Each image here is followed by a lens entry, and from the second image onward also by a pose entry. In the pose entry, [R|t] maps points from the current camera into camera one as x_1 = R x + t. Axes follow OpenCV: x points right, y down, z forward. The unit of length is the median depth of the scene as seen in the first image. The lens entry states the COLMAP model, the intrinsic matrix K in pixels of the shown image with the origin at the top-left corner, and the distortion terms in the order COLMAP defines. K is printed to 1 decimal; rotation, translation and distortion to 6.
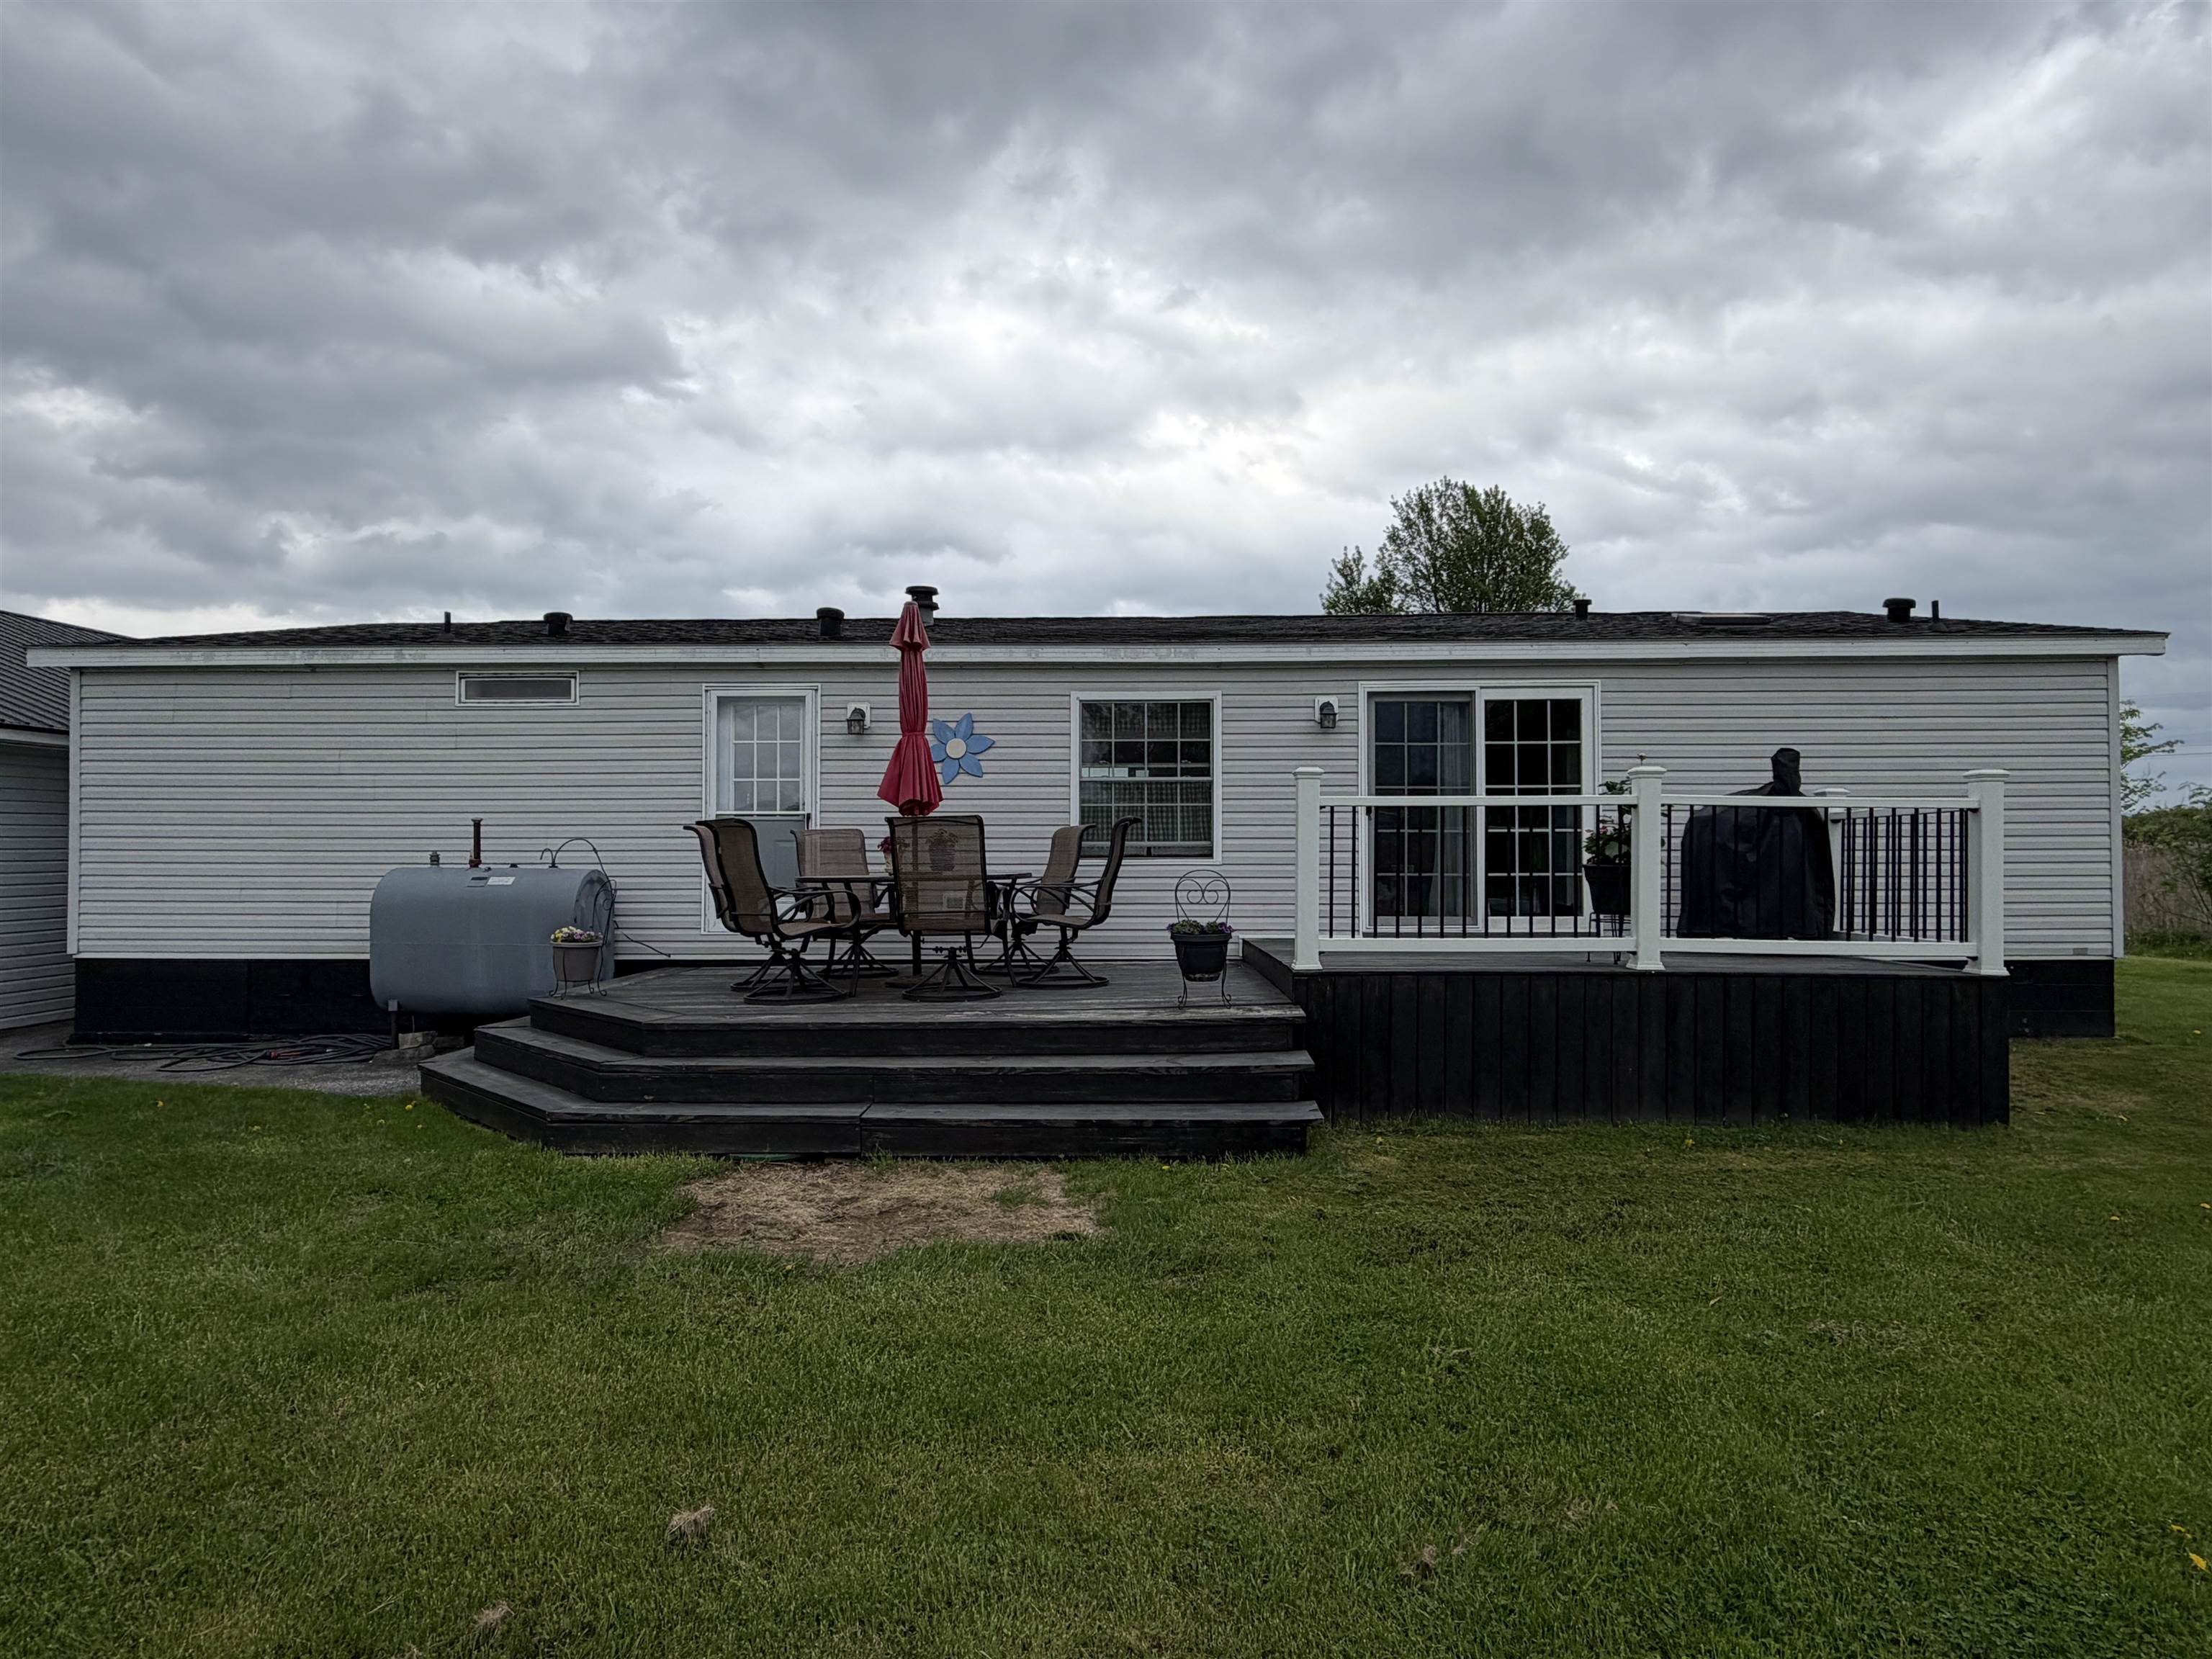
lens RADIAL K [[1218.7, 0, 1107.2], [0, 1218.7, 833.9], [0, 0, 1]] dist [0.003669, -0.000700]
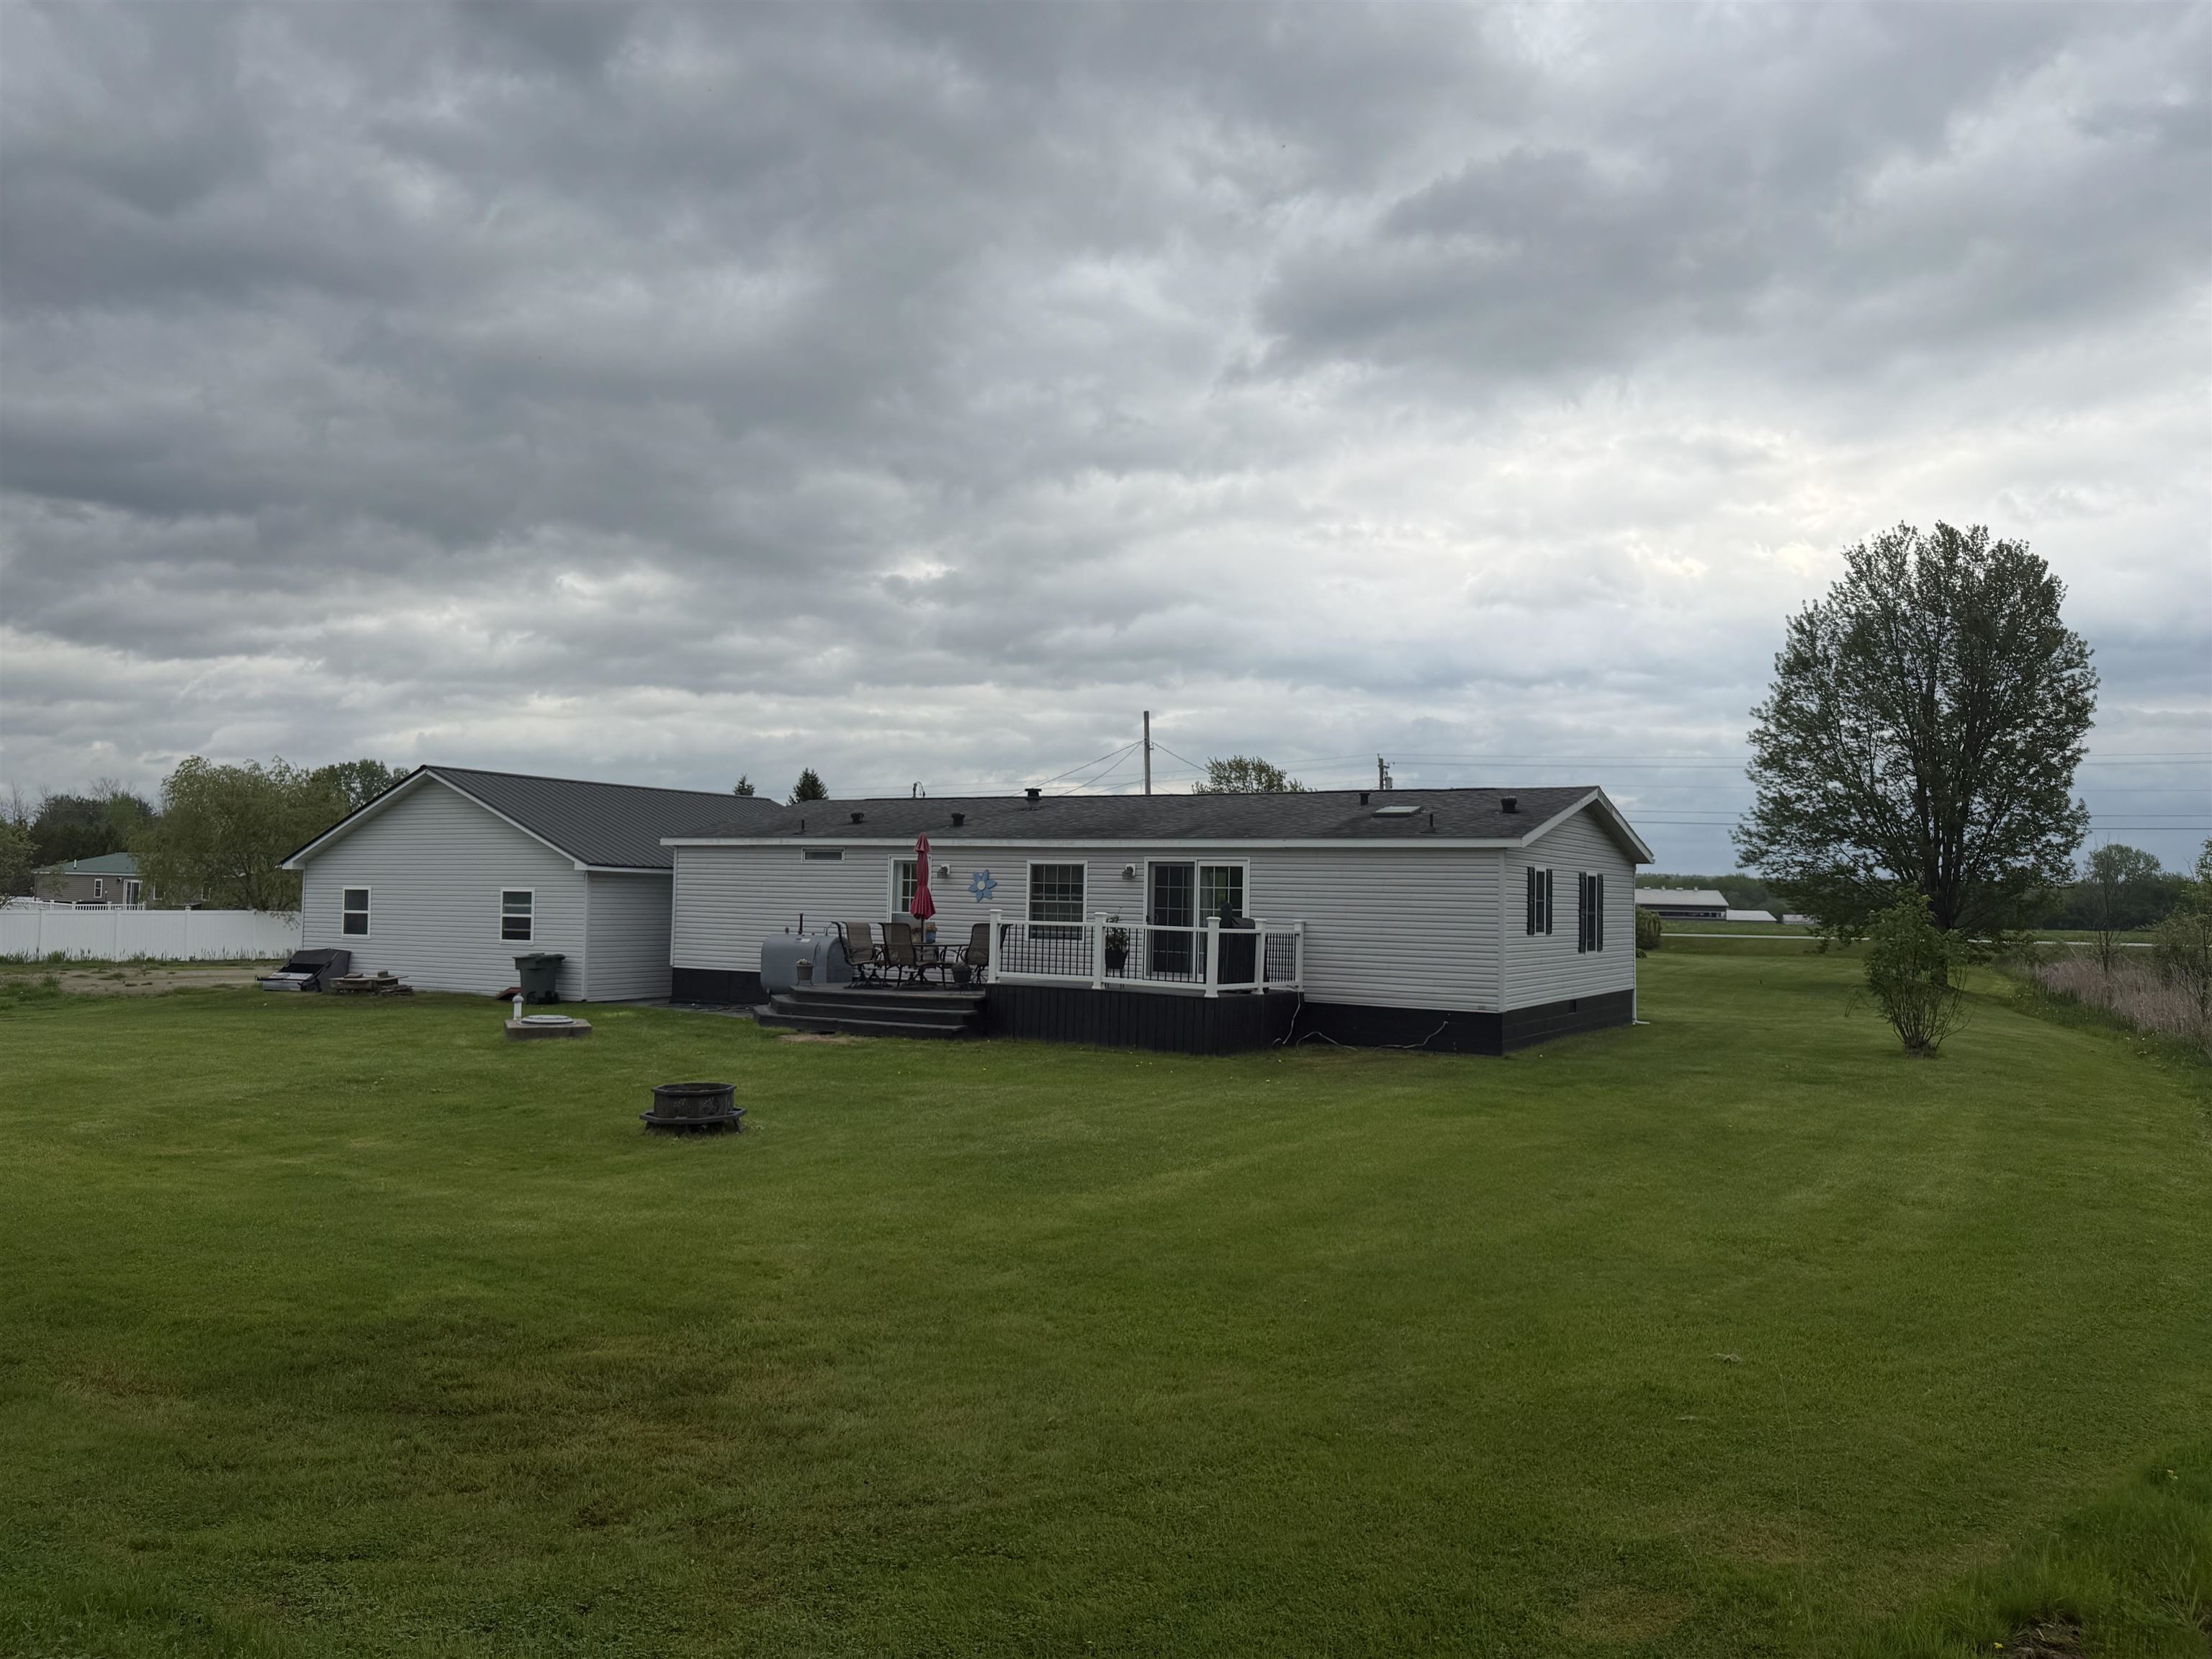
lens RADIAL K [[1571.2, 0, 1127.4], [0, 1571.2, 829.3], [0, 0, 1]] dist [0.012137, -0.004076]
pose [[0.886892, -0.001053, -0.461975, 1.404600], [-0.014712, 0.999426, -0.030520, -0.089557], [0.461742, 0.033865, 0.886367, -1.364355]]
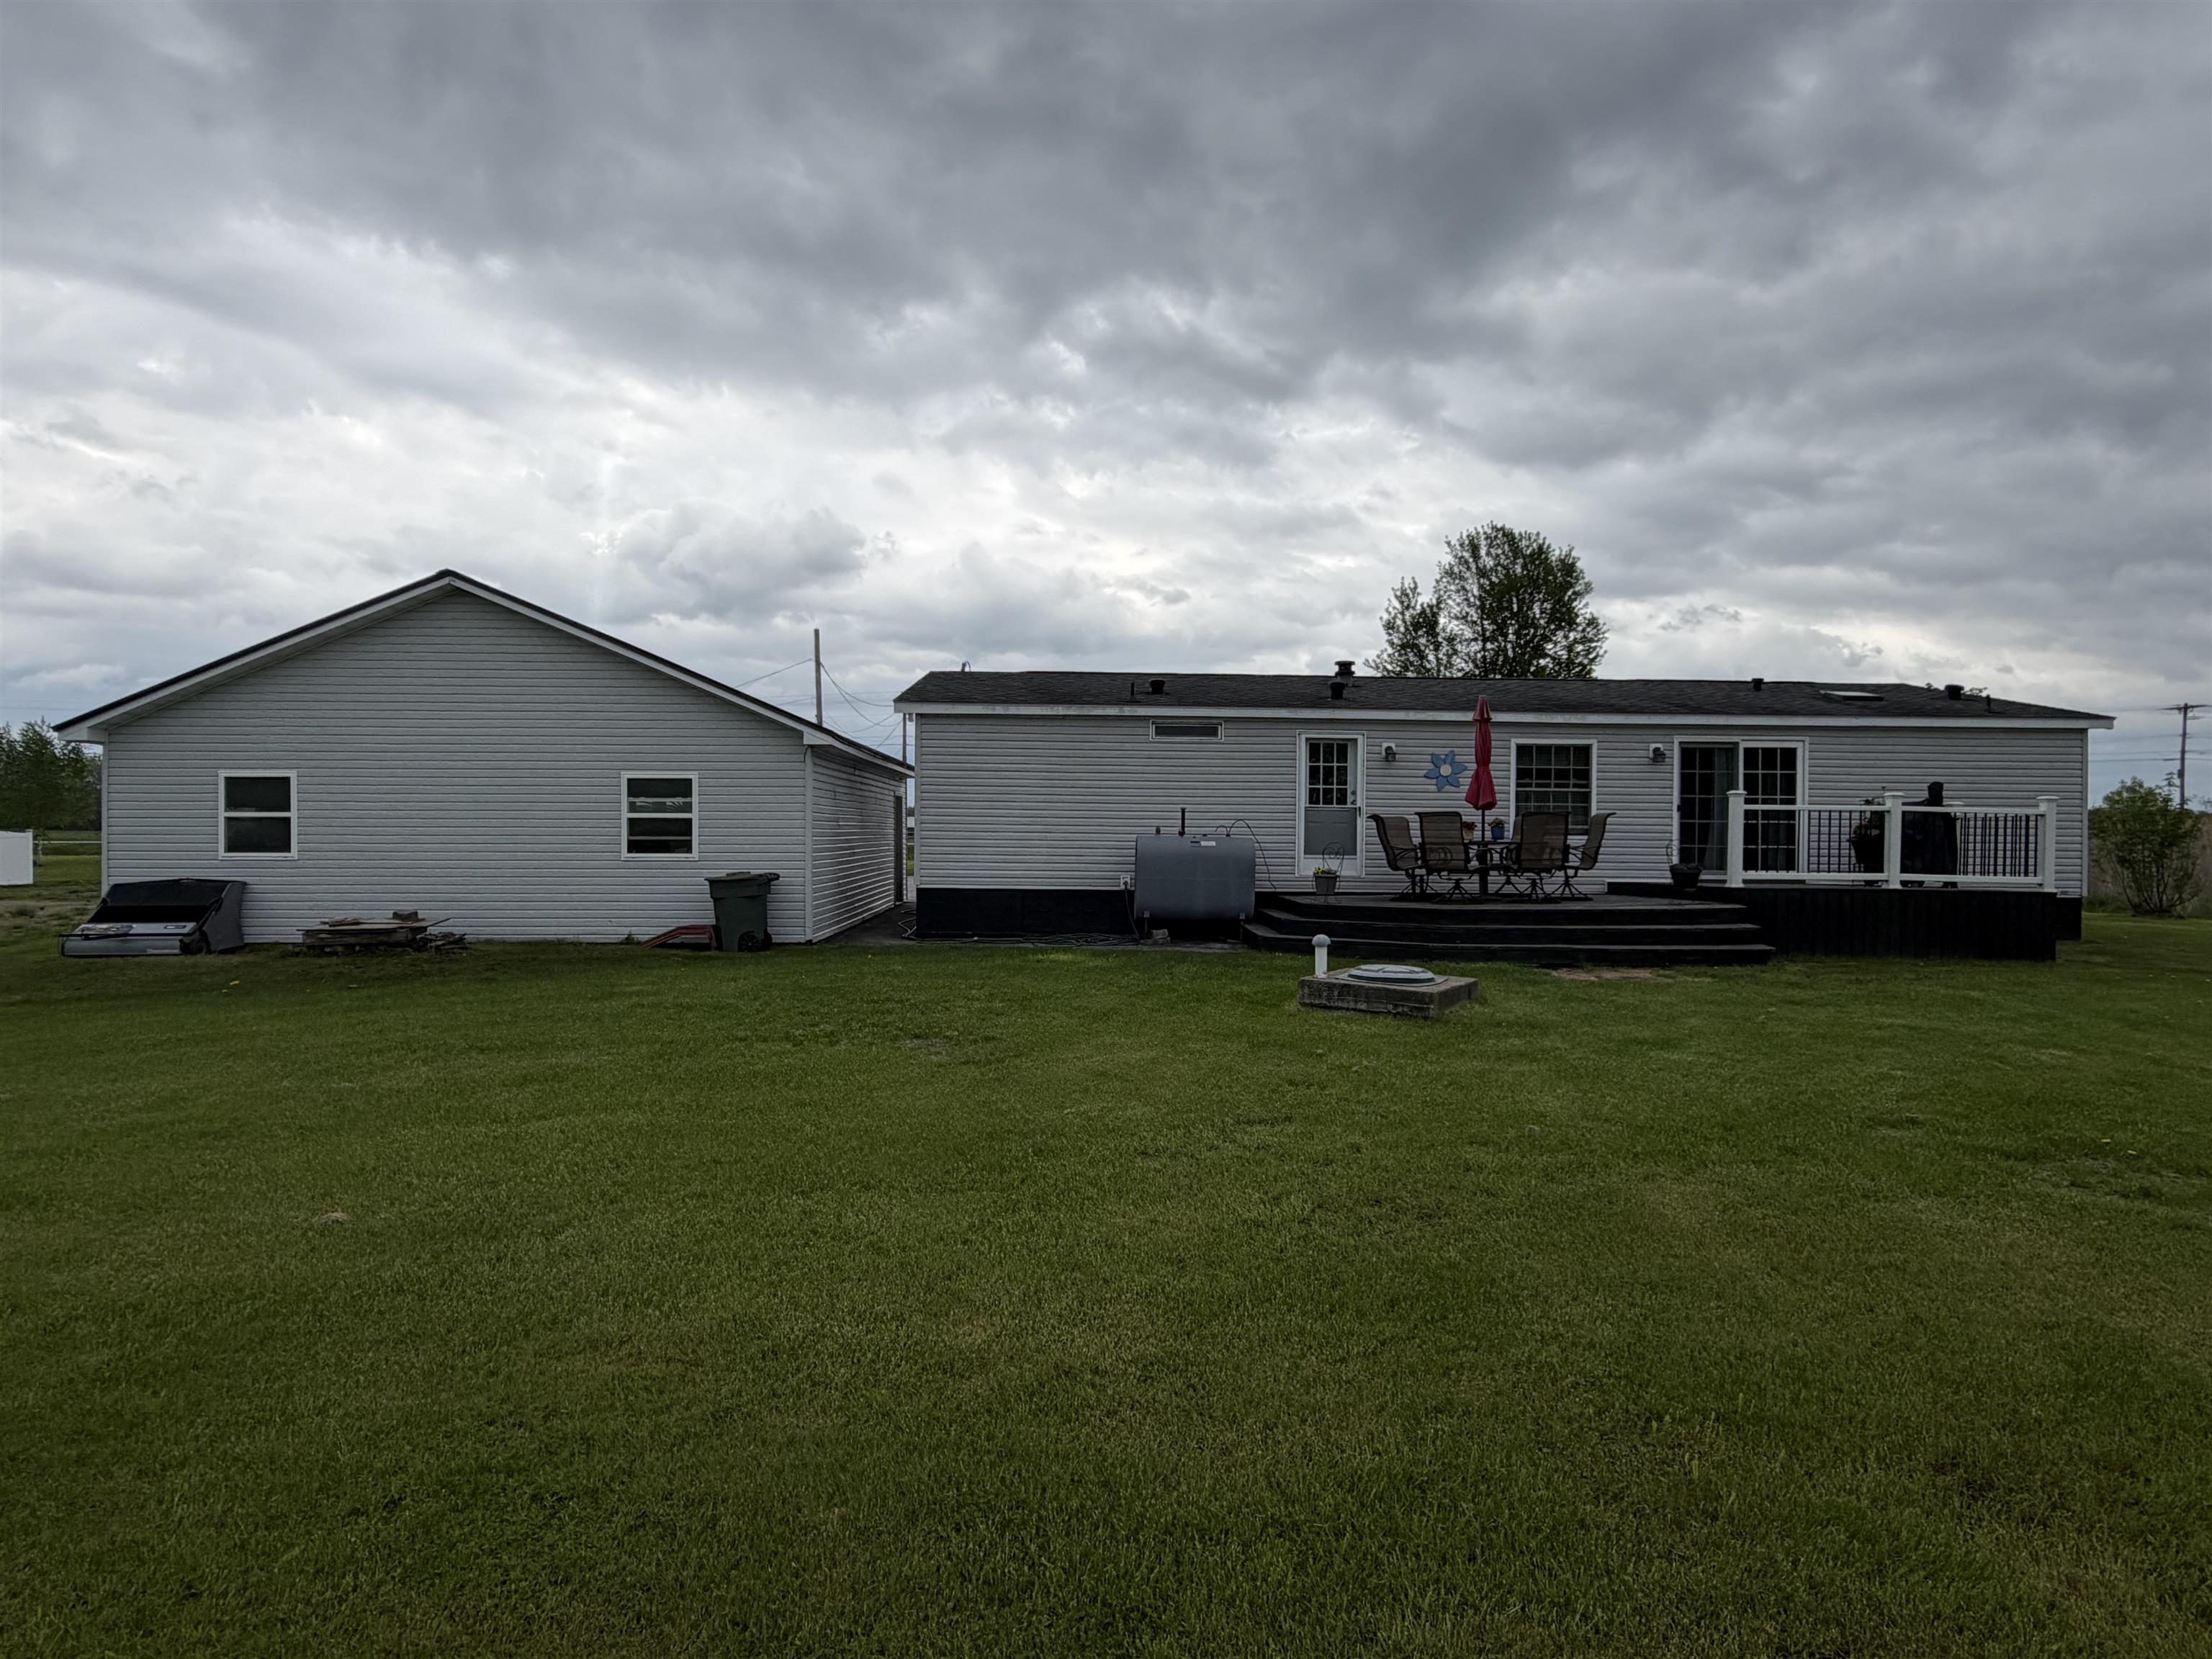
lens RADIAL K [[1218.7, 0, 1106.0], [0, 1218.7, 817.5], [0, 0, 1]] dist [0.003669, -0.000700]
pose [[0.998235, 0.011973, 0.058165, -0.710573], [-0.011910, 0.999928, -0.001432, 0.004902], [-0.058178, 0.000737, 0.998306, -0.704507]]
